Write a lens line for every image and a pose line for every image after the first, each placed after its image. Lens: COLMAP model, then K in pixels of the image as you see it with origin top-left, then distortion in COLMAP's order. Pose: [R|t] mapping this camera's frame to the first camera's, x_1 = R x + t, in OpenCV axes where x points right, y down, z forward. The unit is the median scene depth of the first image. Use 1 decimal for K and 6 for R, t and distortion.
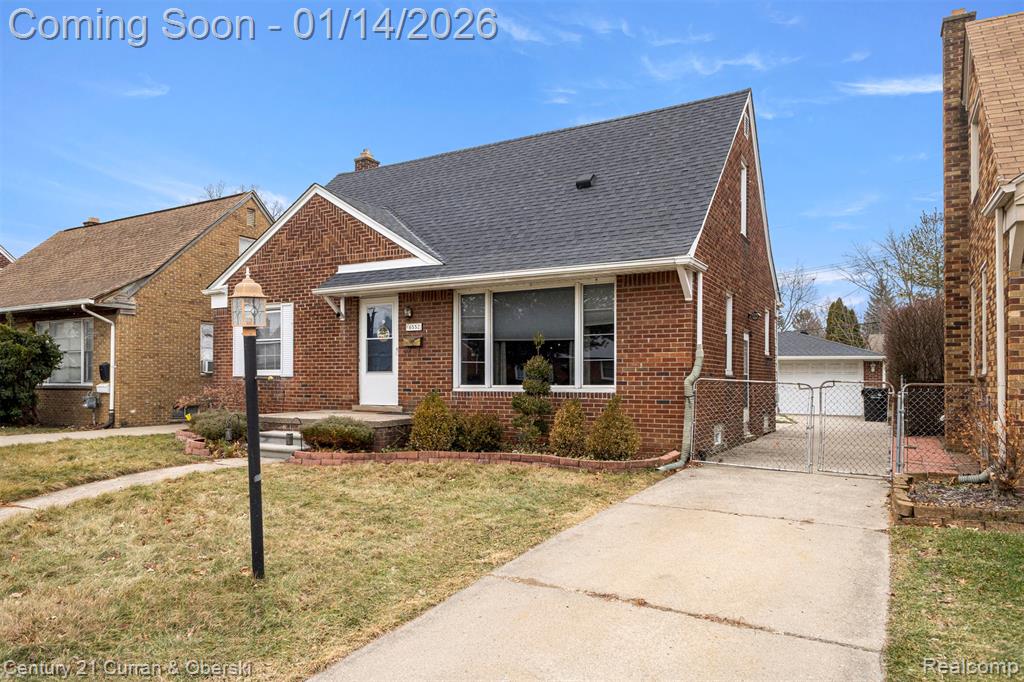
lens RADIAL K [[676.3, 0, 510.1], [0, 676.3, 384.1], [0, 0, 1]] dist [0.005315, -0.002015]
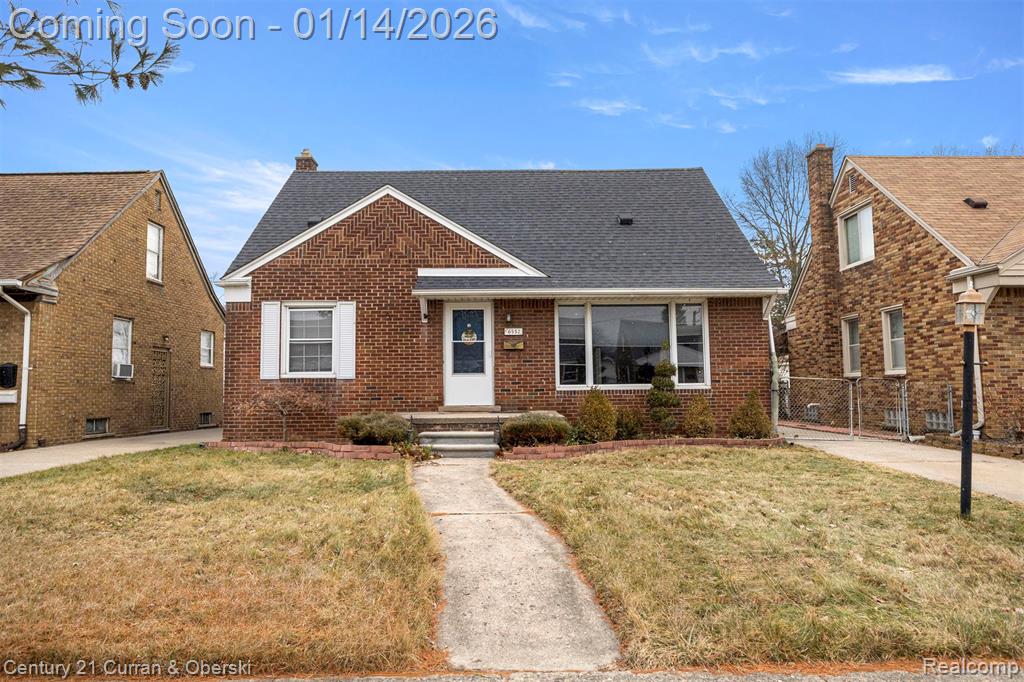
lens RADIAL K [[609.4, 0, 519.3], [0, 609.4, 363.5], [0, 0, 1]] dist [-0.001787, -0.001679]
pose [[0.860651, 0.012010, 0.509053, -0.613478], [0.013635, 0.998820, -0.046617, 0.011483], [-0.509012, 0.047062, 0.859472, 0.157599]]
